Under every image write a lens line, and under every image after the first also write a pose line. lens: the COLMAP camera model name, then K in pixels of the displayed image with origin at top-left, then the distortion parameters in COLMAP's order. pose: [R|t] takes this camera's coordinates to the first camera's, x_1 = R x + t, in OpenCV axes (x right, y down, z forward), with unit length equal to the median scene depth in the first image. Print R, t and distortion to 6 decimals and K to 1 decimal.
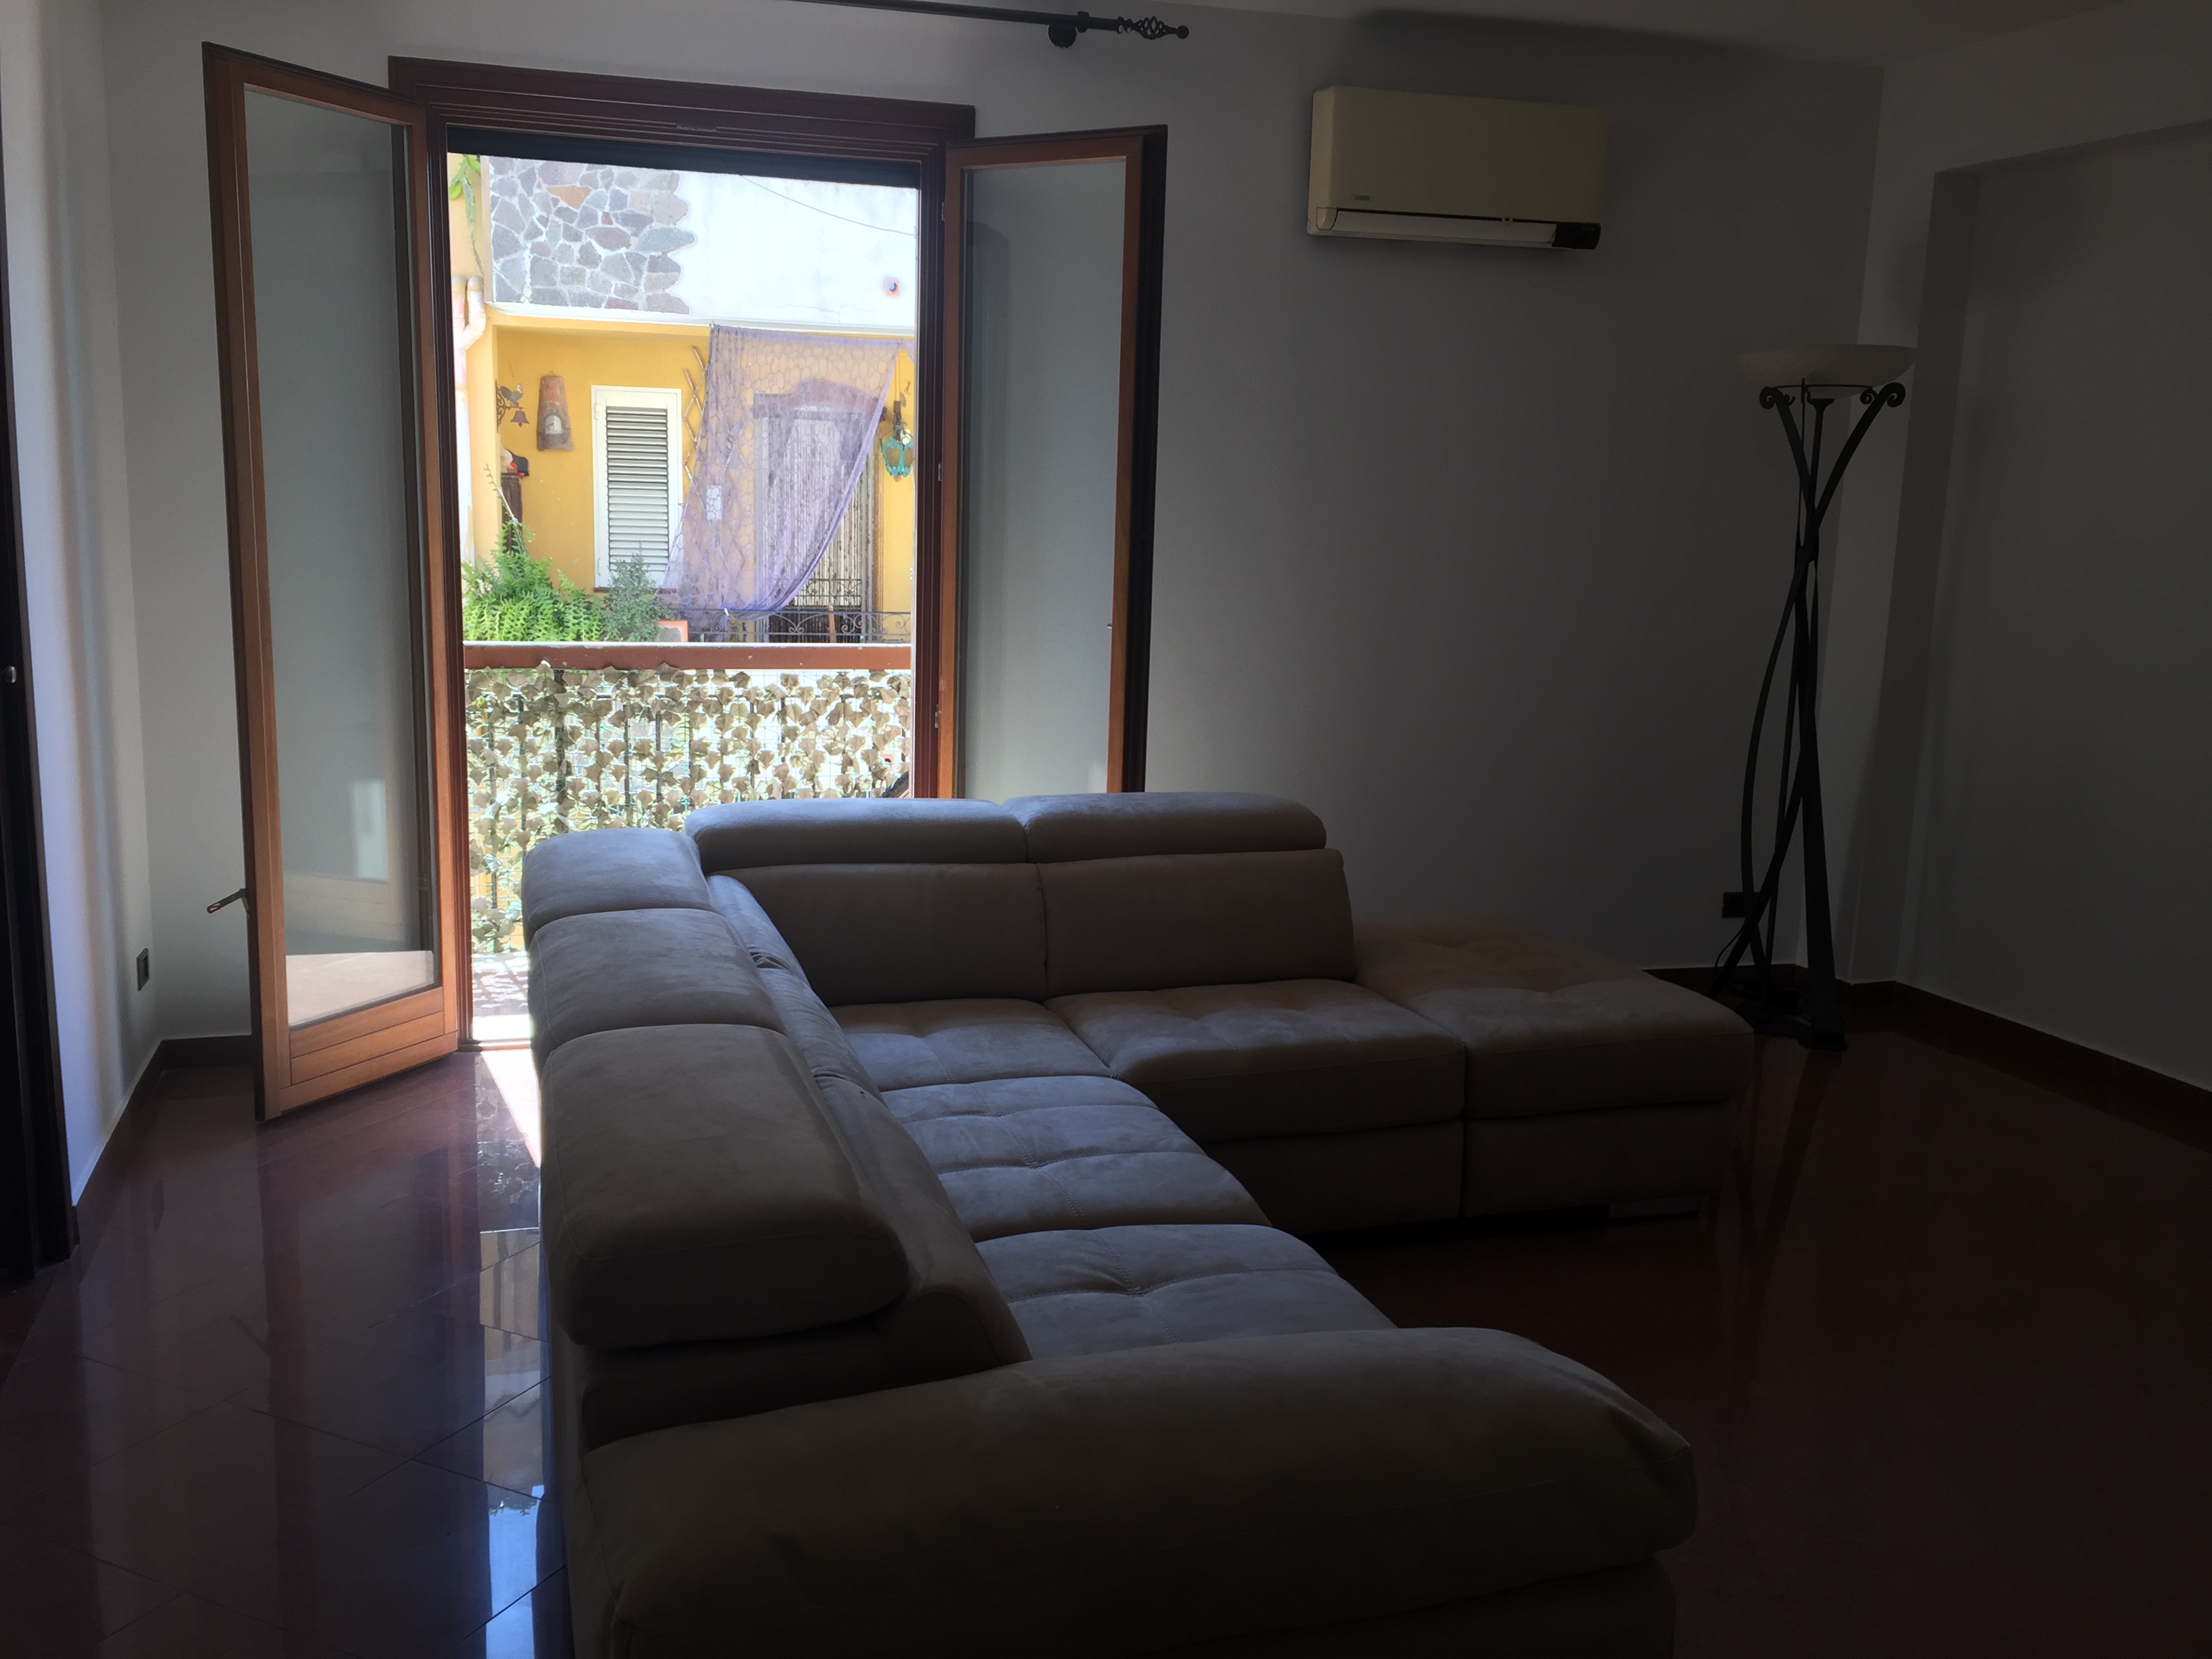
lens RADIAL K [[1897.3, 0, 1106.0], [0, 1897.3, 829.5], [0, 0, 1]] dist [0.083962, -0.125375]
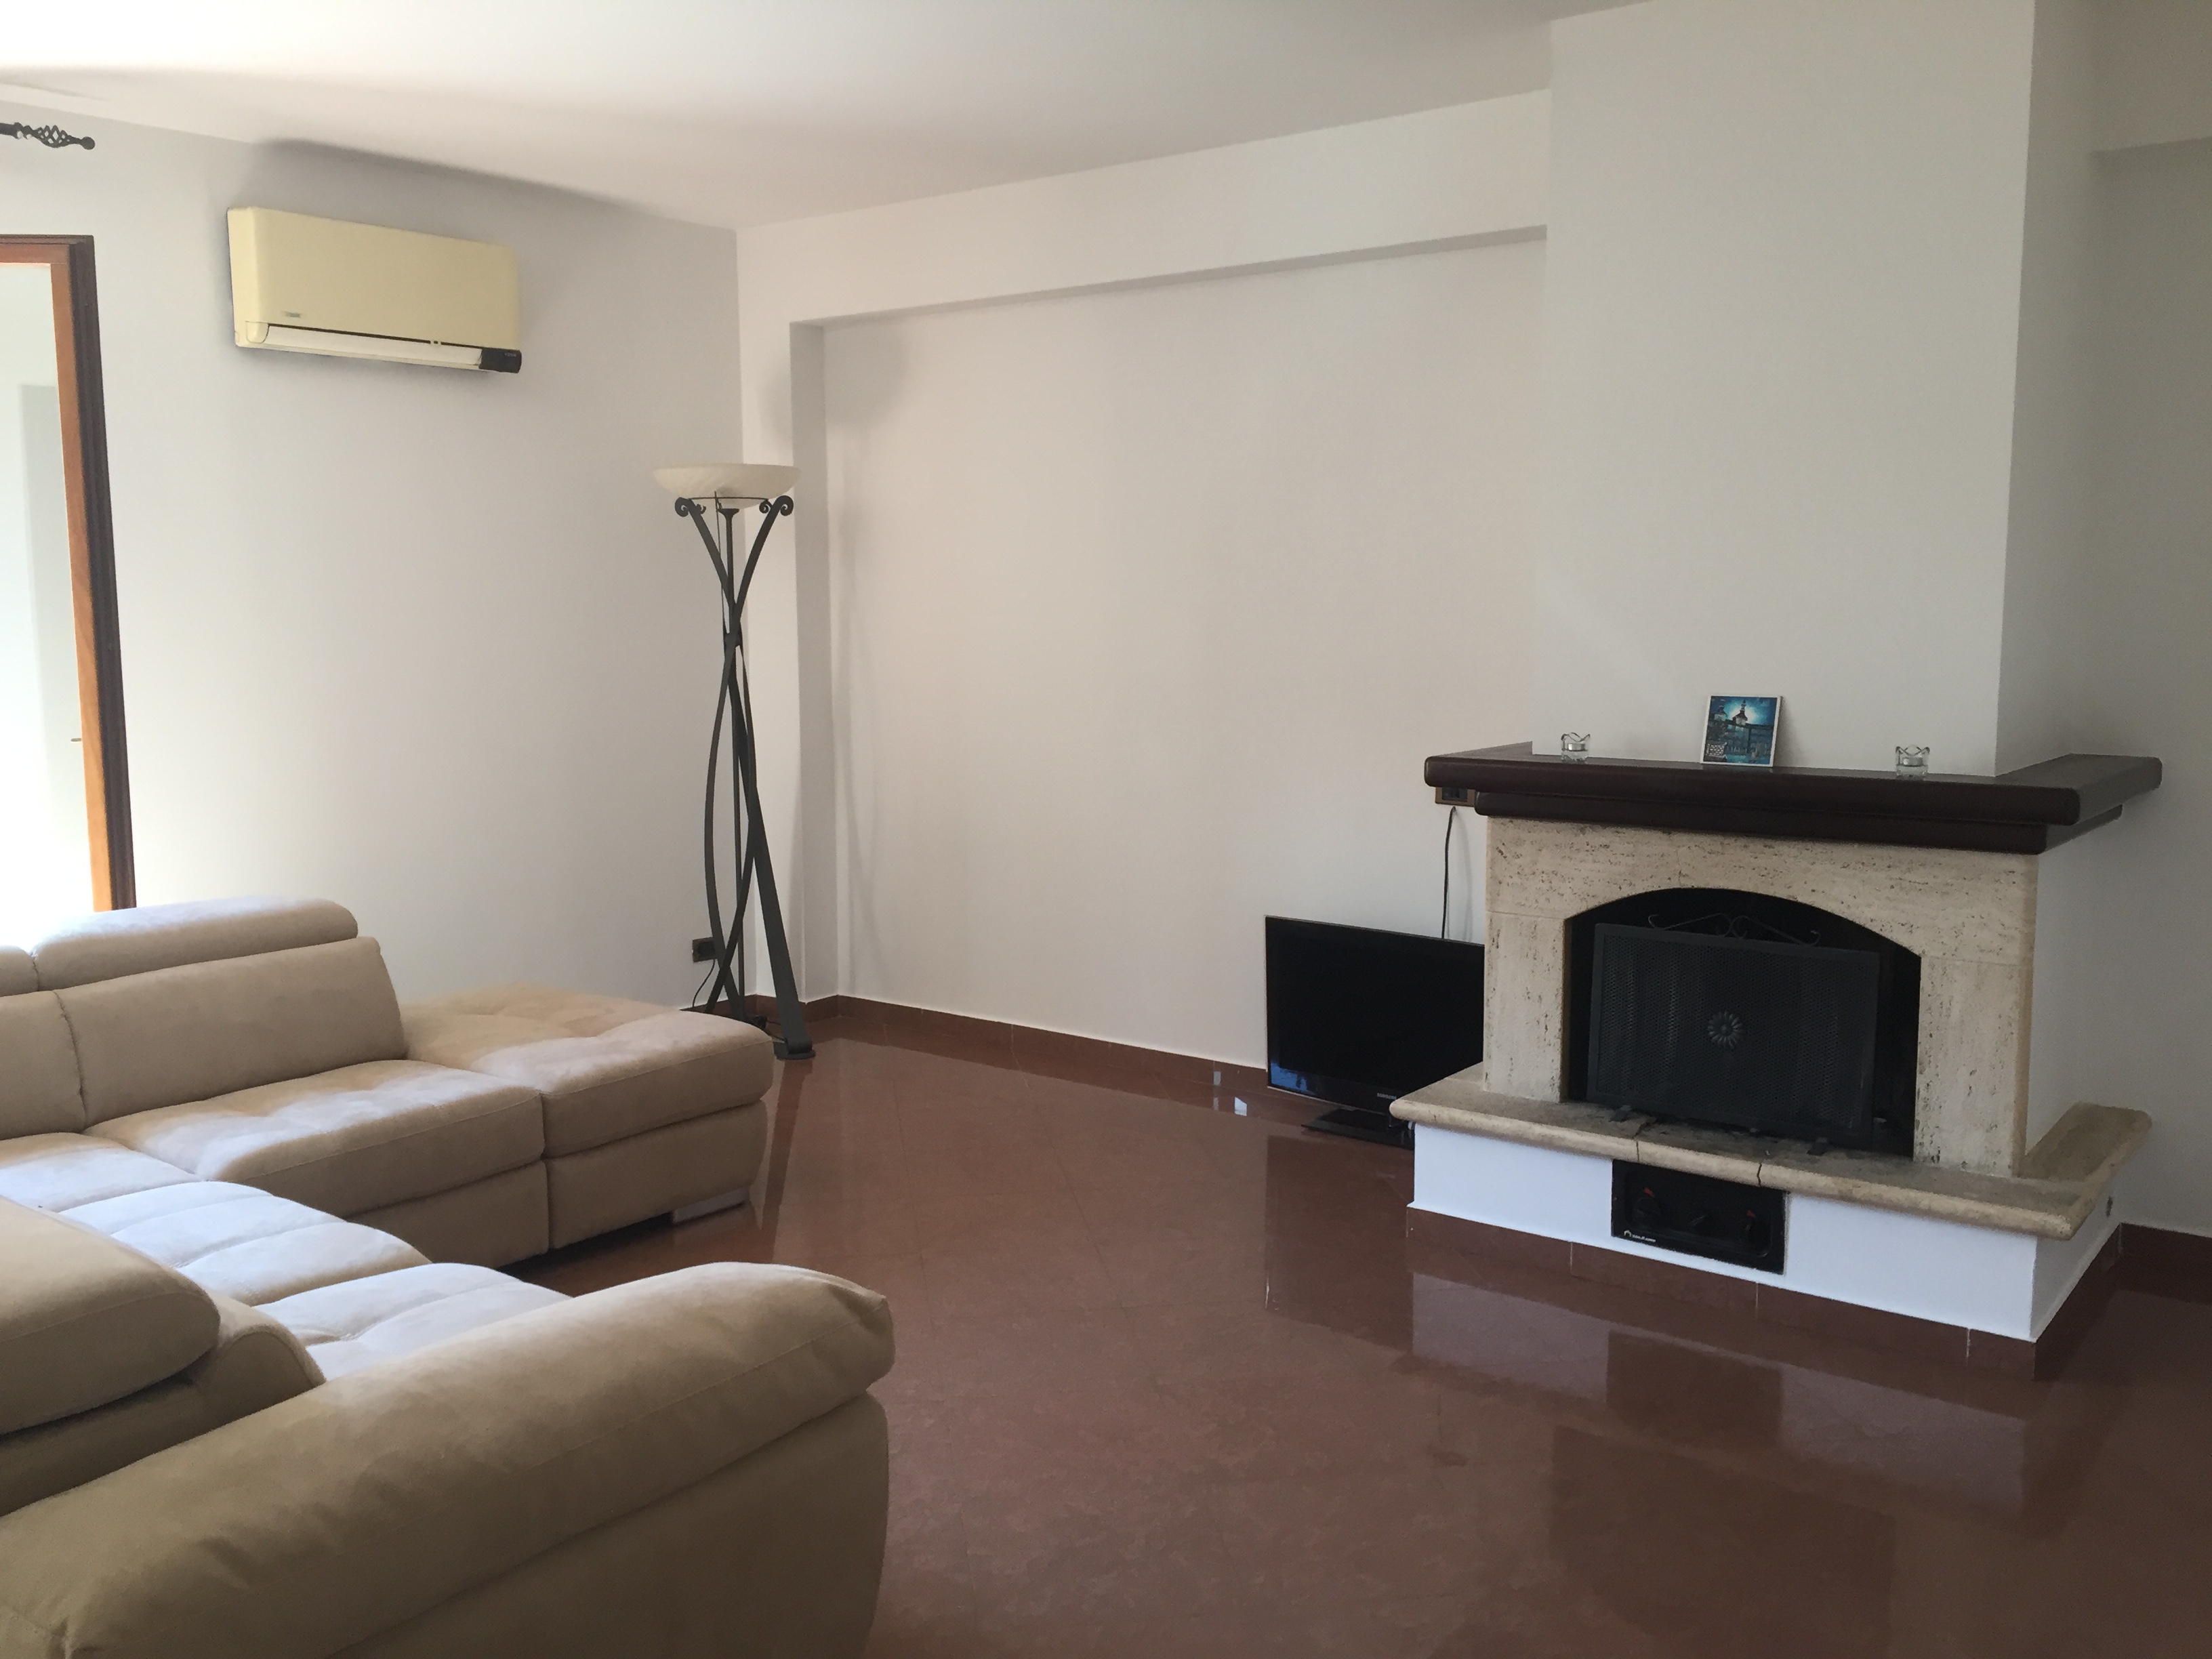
lens RADIAL K [[1897.3, 0, 1106.0], [0, 1897.3, 829.5], [0, 0, 1]] dist [0.083962, -0.125375]
pose [[0.826572, -0.096985, 0.554412, -0.110765], [0.122623, 0.992411, -0.009213, 0.010167], [-0.549311, 0.075599, 0.832191, -0.089726]]
